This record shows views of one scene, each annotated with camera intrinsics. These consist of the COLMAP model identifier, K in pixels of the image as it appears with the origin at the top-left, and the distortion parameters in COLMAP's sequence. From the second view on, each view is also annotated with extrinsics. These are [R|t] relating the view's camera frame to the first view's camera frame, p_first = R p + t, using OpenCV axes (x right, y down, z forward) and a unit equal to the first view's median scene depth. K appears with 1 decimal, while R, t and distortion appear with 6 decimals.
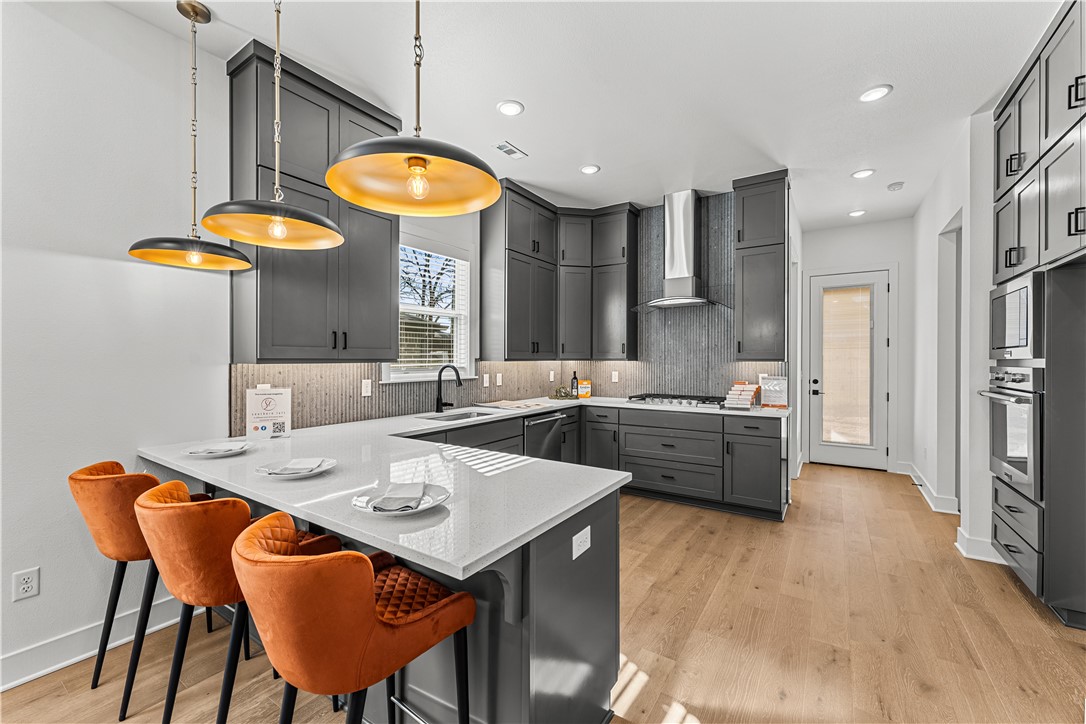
lens RADIAL K [[441.9, 0, 540.7], [0, 441.9, 358.7], [0, 0, 1]] dist [0.001852, -0.000431]
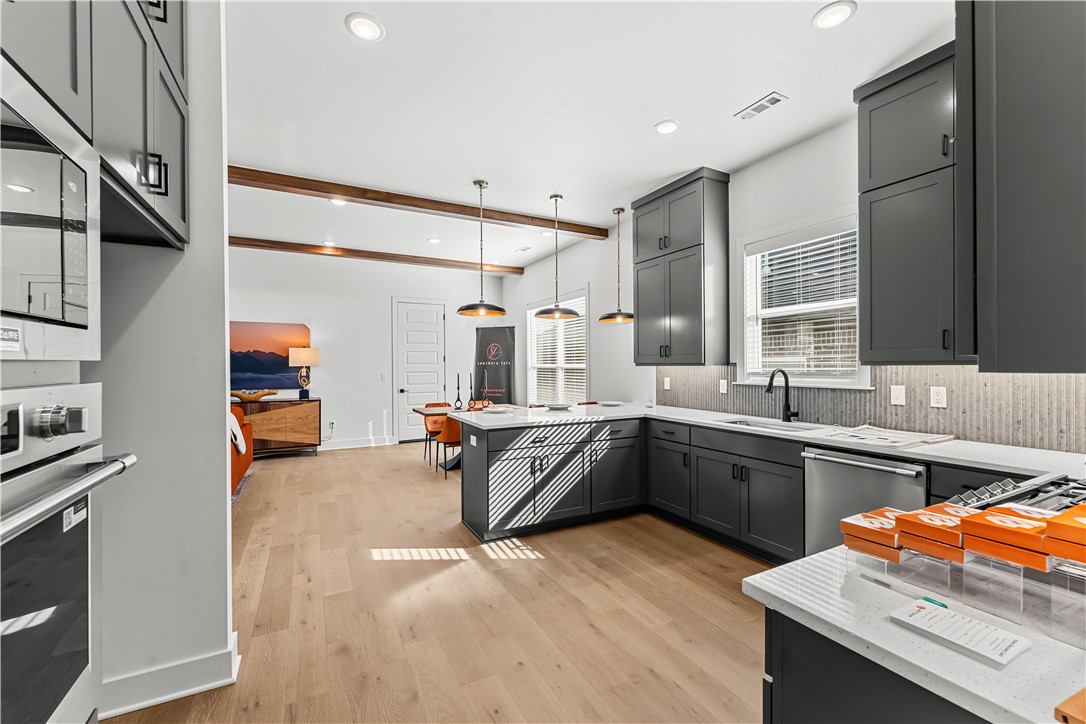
lens RADIAL K [[441.9, 0, 539.3], [0, 441.9, 365.7], [0, 0, 1]] dist [0.001852, -0.000431]
pose [[-0.482688, 0.003887, -0.875784, 0.770230], [0.004329, 0.999989, 0.002052, 0.002836], [0.875782, -0.002801, -0.482699, 0.946280]]
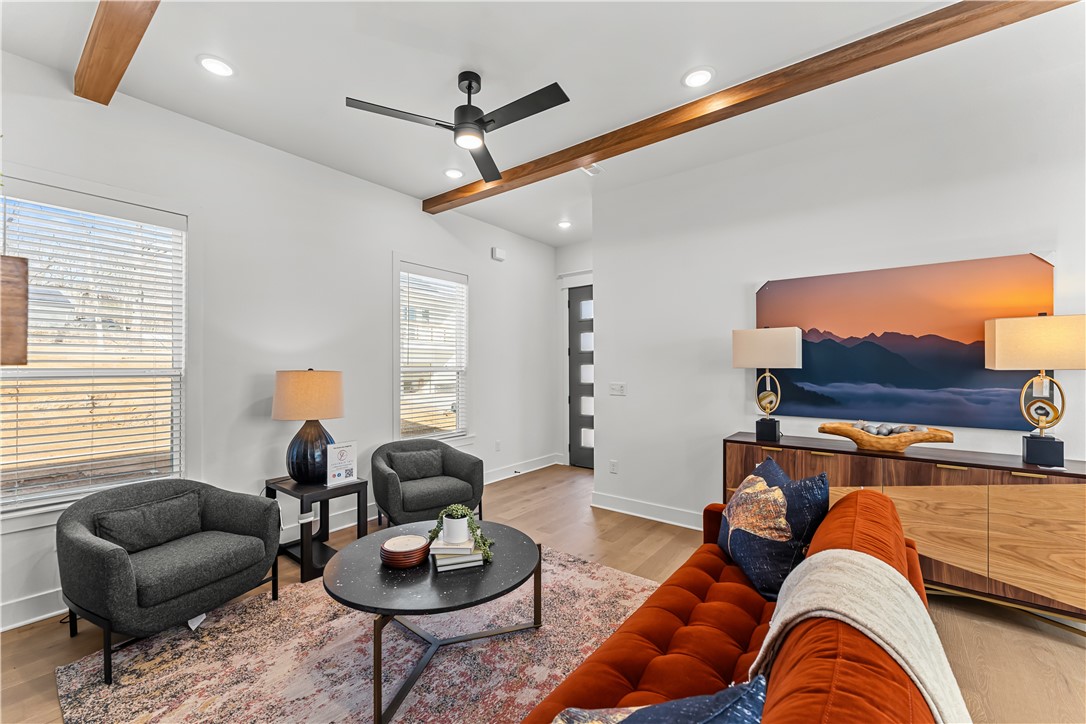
lens RADIAL K [[441.9, 0, 540.8], [0, 441.9, 363.1], [0, 0, 1]] dist [0.001852, -0.000431]
pose [[-0.997391, 0.003207, 0.072119, 0.340030], [0.002571, 0.999957, -0.008911, -0.000884], [-0.072144, -0.008702, -0.997356, -0.040041]]
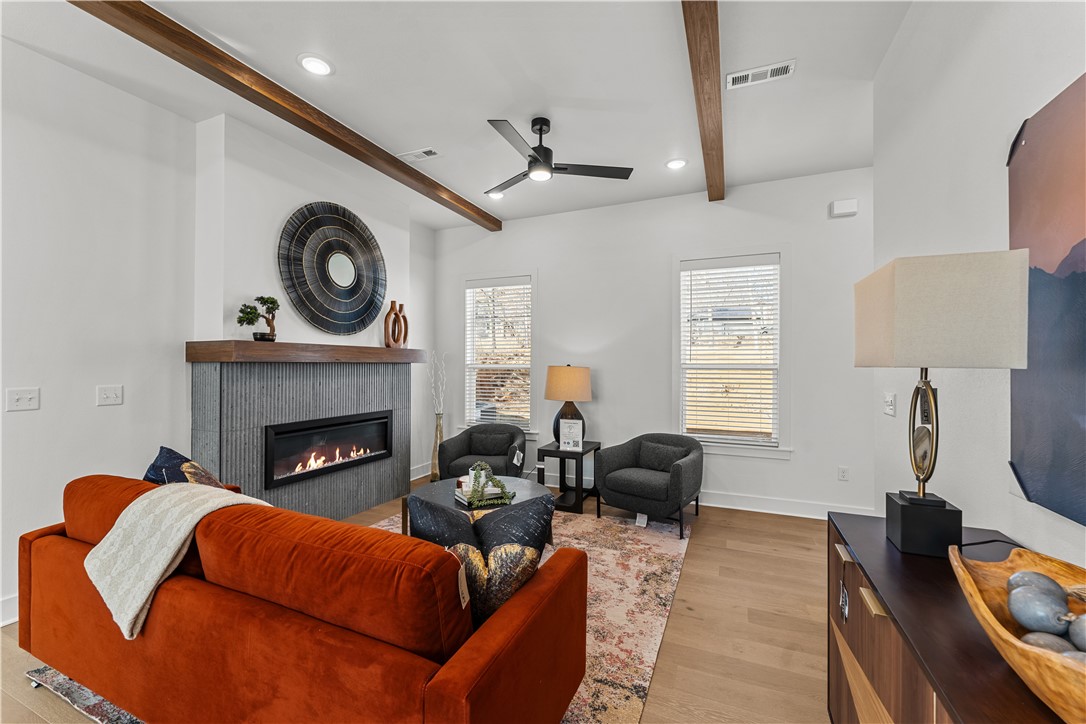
lens RADIAL K [[441.9, 0, 533.1], [0, 441.9, 360.8], [0, 0, 1]] dist [0.001852, -0.000431]
pose [[-0.169699, 0.006780, 0.985473, -0.284255], [-0.003695, 0.999965, -0.007516, 0.000175], [-0.985489, -0.004917, -0.169668, -0.541490]]
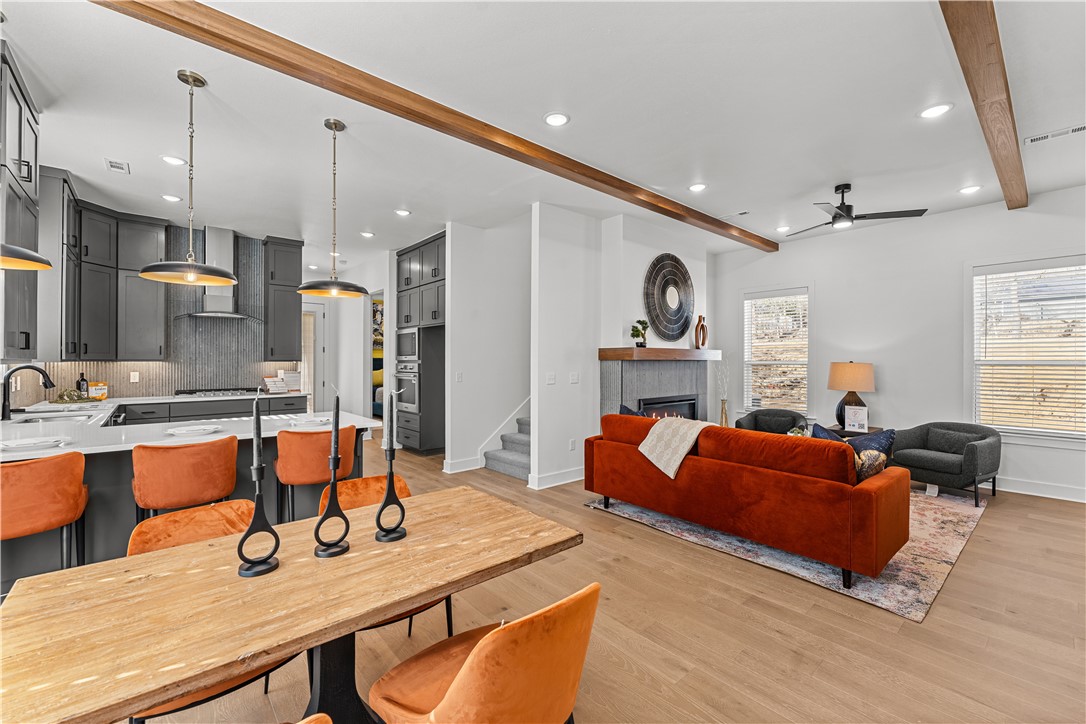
lens RADIAL K [[441.9, 0, 544.0], [0, 441.9, 359.1], [0, 0, 1]] dist [0.001852, -0.000431]
pose [[0.262223, 0.002660, 0.965004, -0.760557], [-0.001857, 0.999996, -0.002252, -0.000792], [-0.965005, -0.001201, 0.262227, -0.260633]]
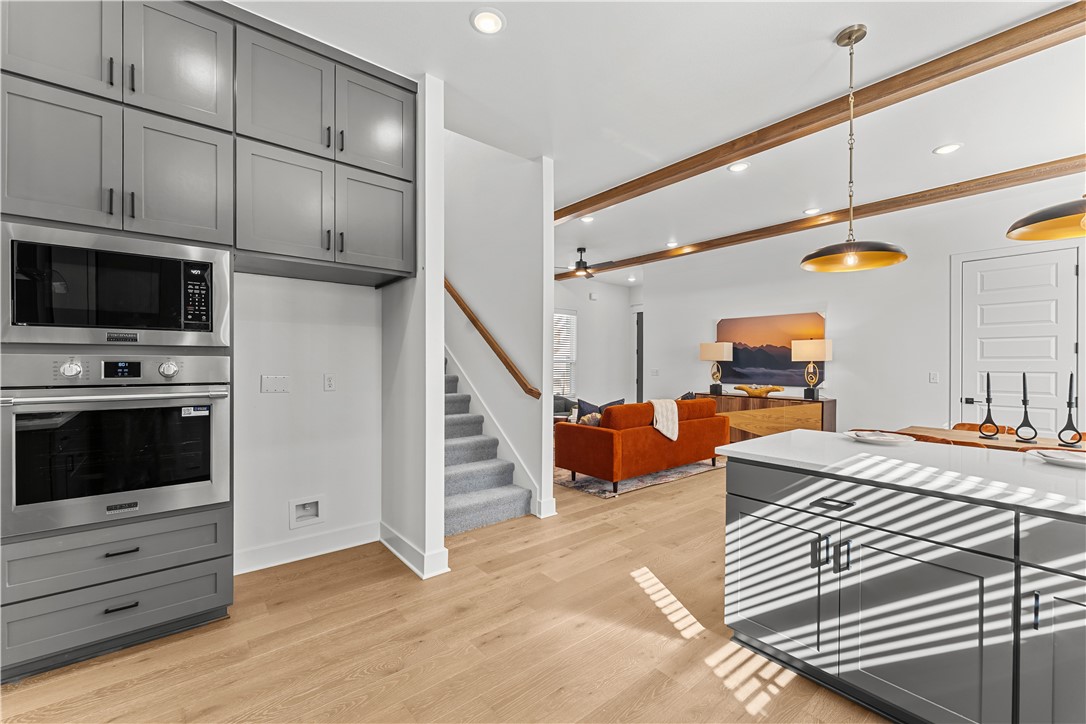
lens RADIAL K [[441.9, 0, 535.5], [0, 441.9, 364.1], [0, 0, 1]] dist [0.001852, -0.000431]
pose [[-0.953323, -0.004734, 0.301916, 0.138162], [-0.004922, 0.999988, 0.000137, 0.018619], [-0.301913, -0.001355, -0.953334, 1.013748]]
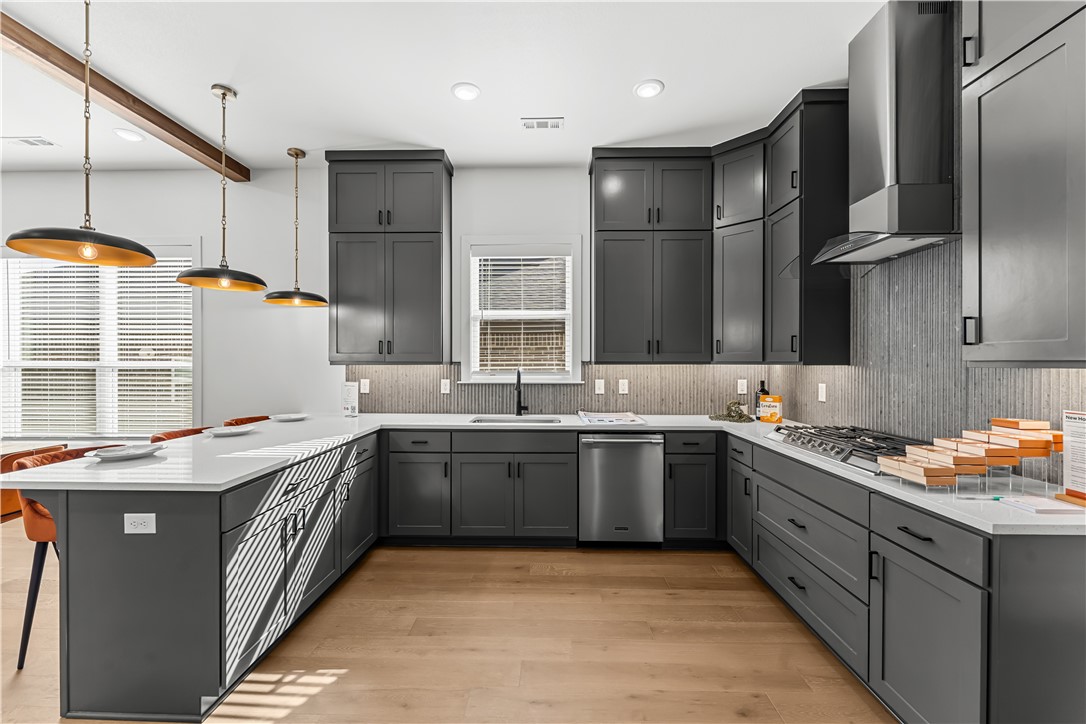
lens RADIAL K [[441.9, 0, 536.4], [0, 441.9, 362.3], [0, 0, 1]] dist [0.001852, -0.000431]
pose [[0.530425, 0.000240, -0.847732, 0.607272], [-0.000808, 1.000000, -0.000222, 0.001338], [0.847732, 0.000803, 0.530425, 0.480162]]
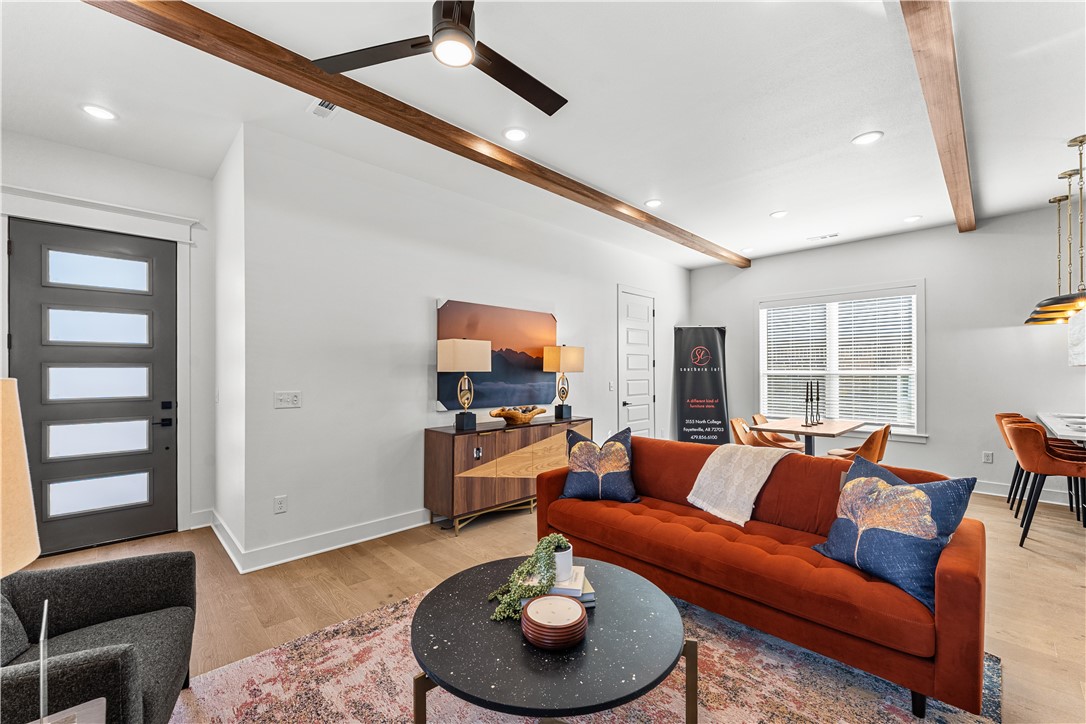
lens RADIAL K [[441.9, 0, 538.8], [0, 441.9, 370.3], [0, 0, 1]] dist [0.001852, -0.000431]
pose [[-0.208306, -0.002489, -0.978060, 0.932348], [0.001483, 0.999995, -0.002861, 0.001906], [0.978063, -0.002047, -0.208301, -0.503284]]
